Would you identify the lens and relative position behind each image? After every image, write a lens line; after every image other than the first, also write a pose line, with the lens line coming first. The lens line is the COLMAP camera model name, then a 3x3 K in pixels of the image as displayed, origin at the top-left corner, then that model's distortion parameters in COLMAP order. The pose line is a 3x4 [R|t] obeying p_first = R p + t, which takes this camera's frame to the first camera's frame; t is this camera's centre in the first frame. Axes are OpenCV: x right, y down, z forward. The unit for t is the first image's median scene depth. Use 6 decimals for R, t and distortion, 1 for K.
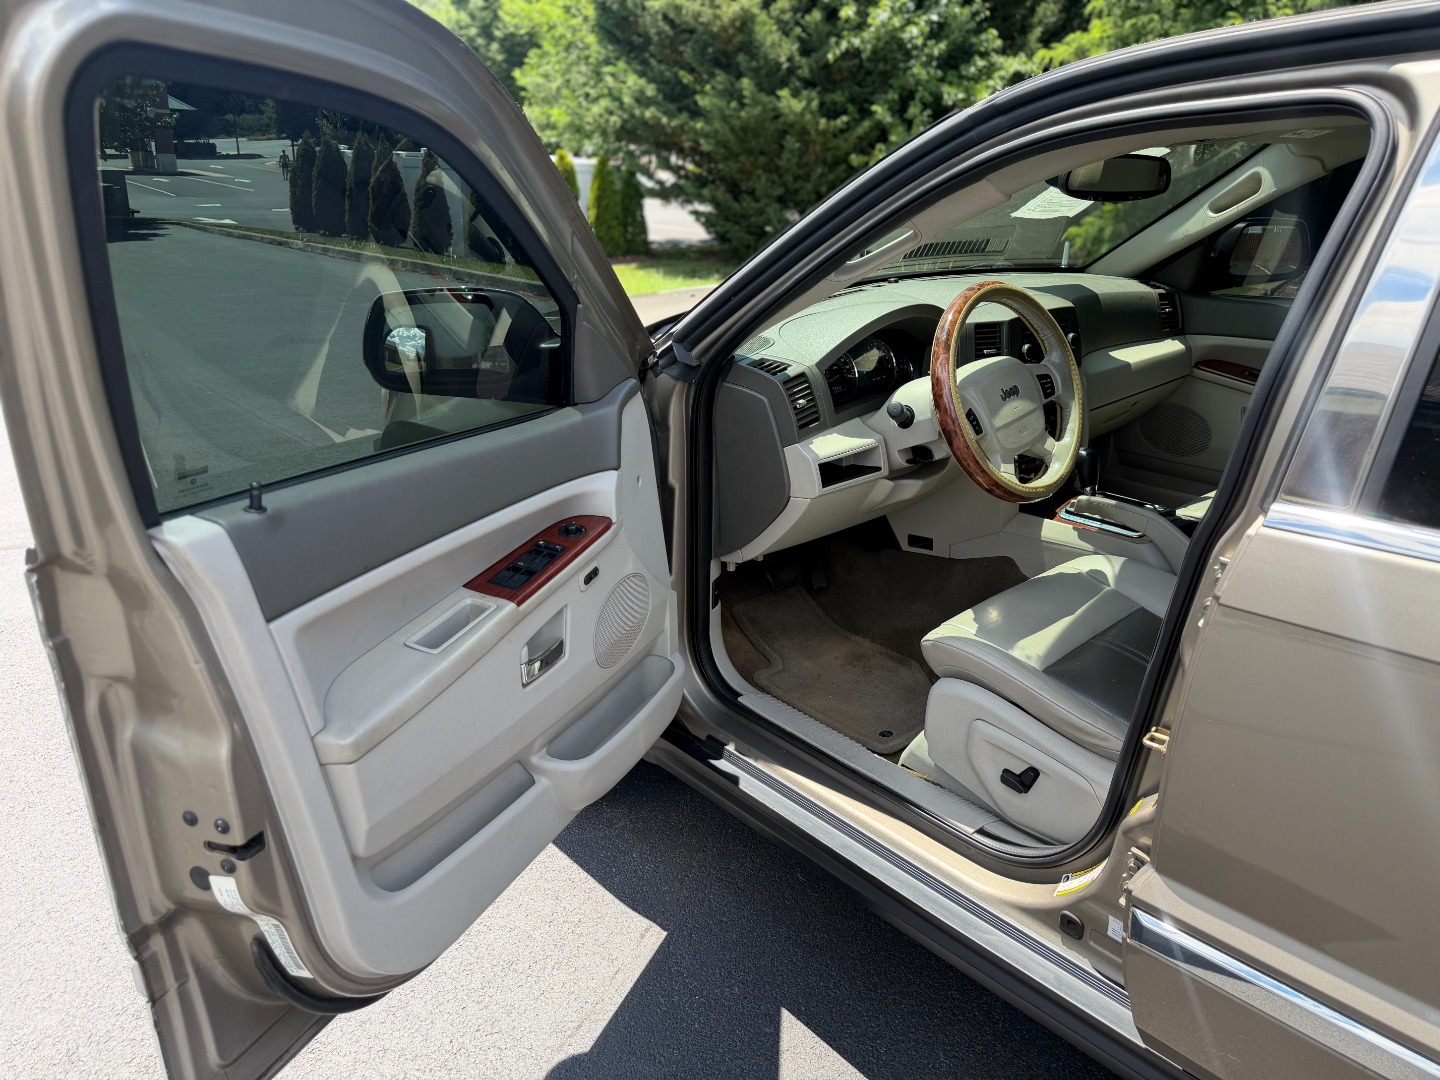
lens RADIAL K [[1022.2, 0, 720.6], [0, 1022.2, 540.0], [0, 0, 1]] dist [0.085574, -0.116699]
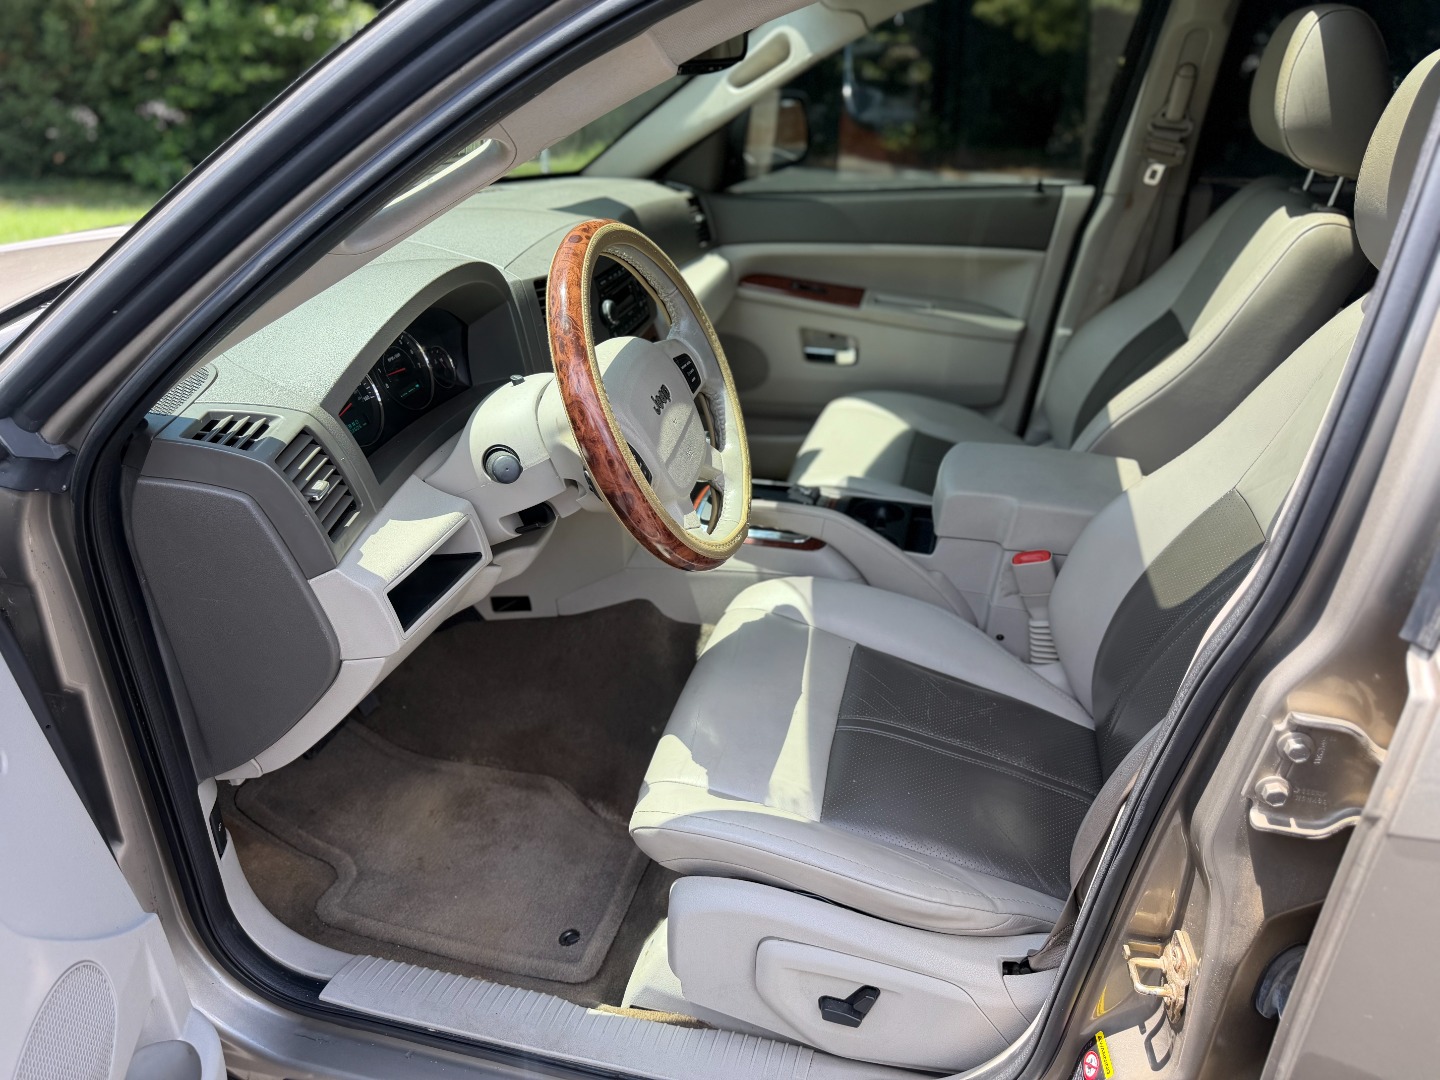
lens RADIAL K [[1008.6, 0, 716.0], [0, 1008.6, 545.7], [0, 0, 1]] dist [0.088947, -0.123465]
pose [[0.829029, -0.259528, 0.495334, -0.017956], [0.205228, 0.965178, 0.162215, -0.142327], [-0.520184, -0.032825, 0.853423, 0.434577]]
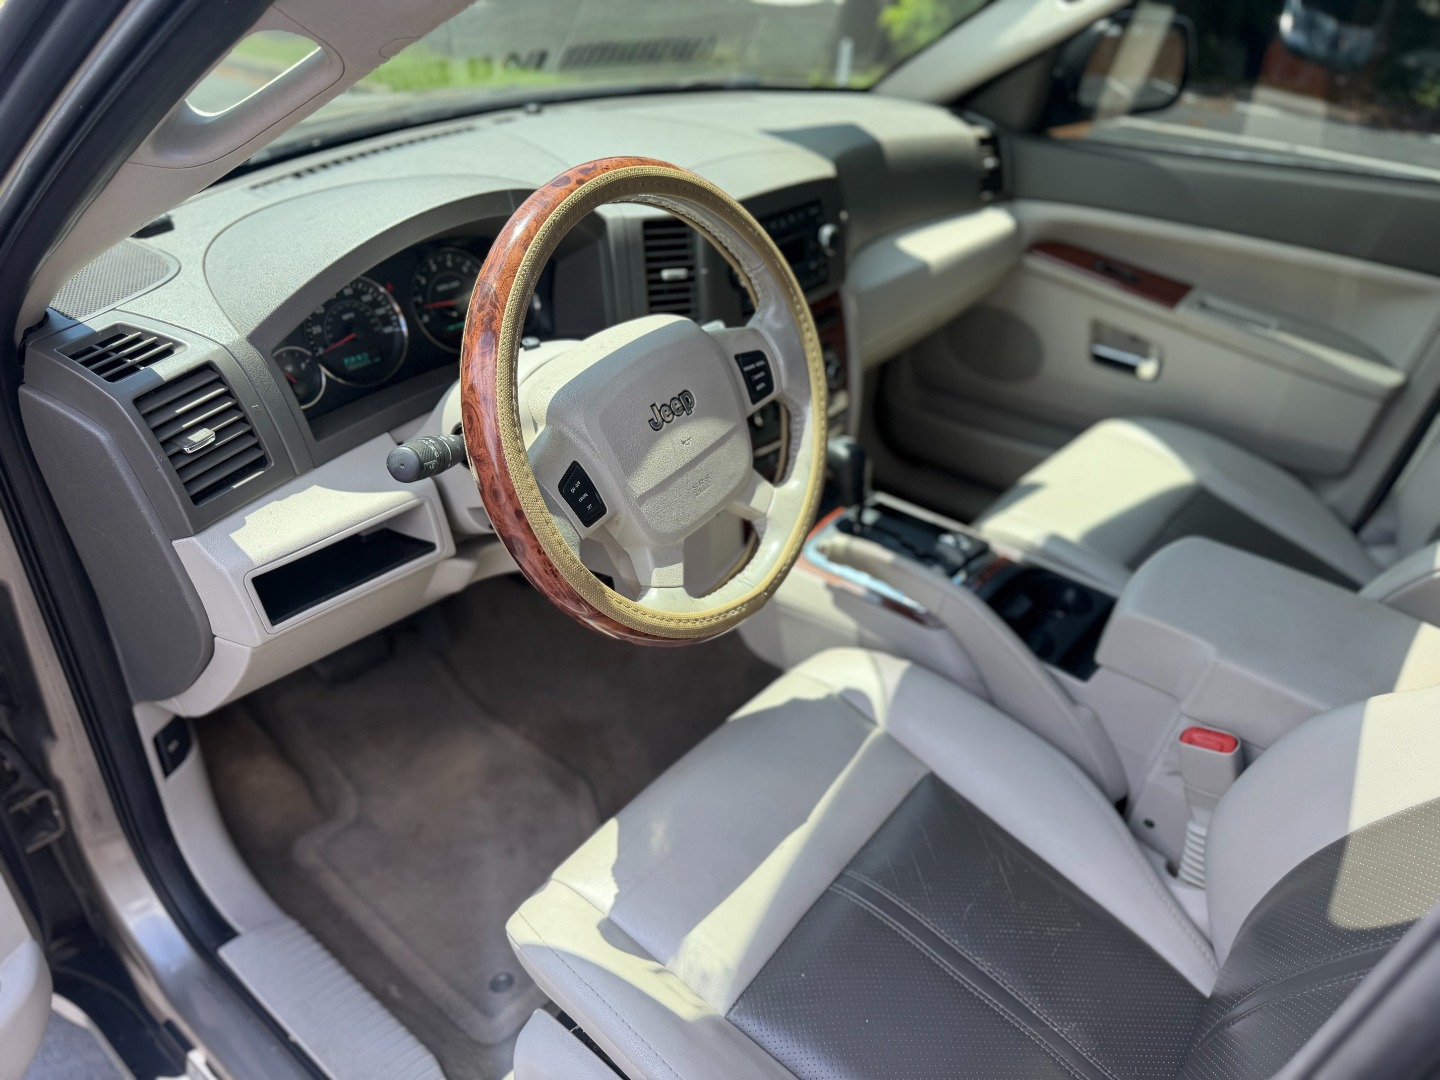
lens RADIAL K [[1018.9, 0, 725.4], [0, 1018.9, 538.0], [0, 0, 1]] dist [0.039379, -0.040012]
pose [[0.985897, -0.046396, 0.160793, 0.217166], [0.014437, 0.980799, 0.194484, -0.166893], [-0.166729, -0.189420, 0.967637, 0.510700]]
